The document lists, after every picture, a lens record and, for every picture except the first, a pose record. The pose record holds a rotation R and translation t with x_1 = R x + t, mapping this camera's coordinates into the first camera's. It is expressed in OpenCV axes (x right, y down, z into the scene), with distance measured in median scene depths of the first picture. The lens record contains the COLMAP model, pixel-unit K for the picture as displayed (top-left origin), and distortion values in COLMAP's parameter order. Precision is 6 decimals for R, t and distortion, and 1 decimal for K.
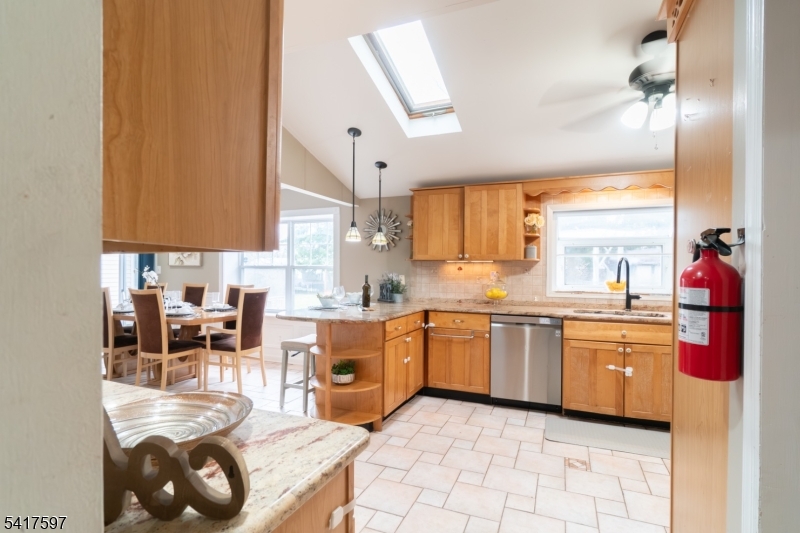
lens RADIAL K [[401.7, 0, 387.1], [0, 401.7, 270.5], [0, 0, 1]] dist [-0.001467, 0.000402]
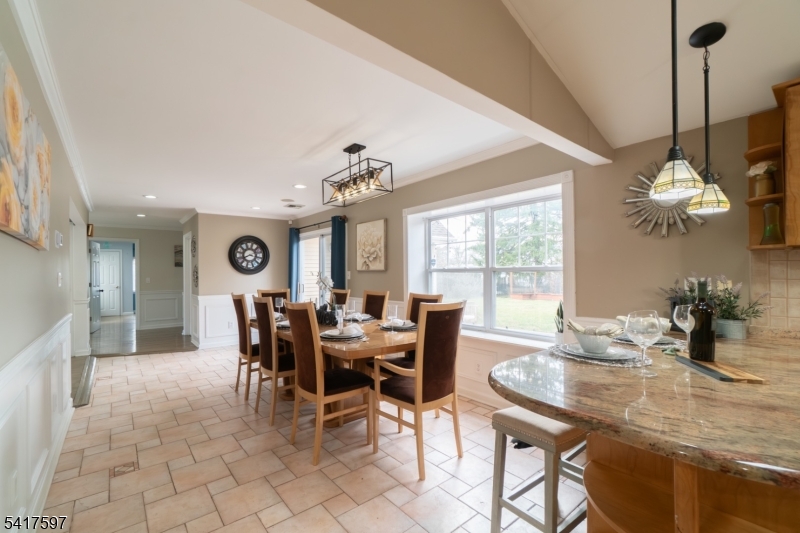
lens RADIAL K [[347.0, 0, 396.6], [0, 347.0, 272.7], [0, 0, 1]] dist [-0.009273, -0.000009]
pose [[0.894571, -0.013673, -0.446717, -0.146772], [0.010770, 0.999901, -0.009038, 0.001528], [0.446796, 0.003274, 0.894630, 0.467992]]
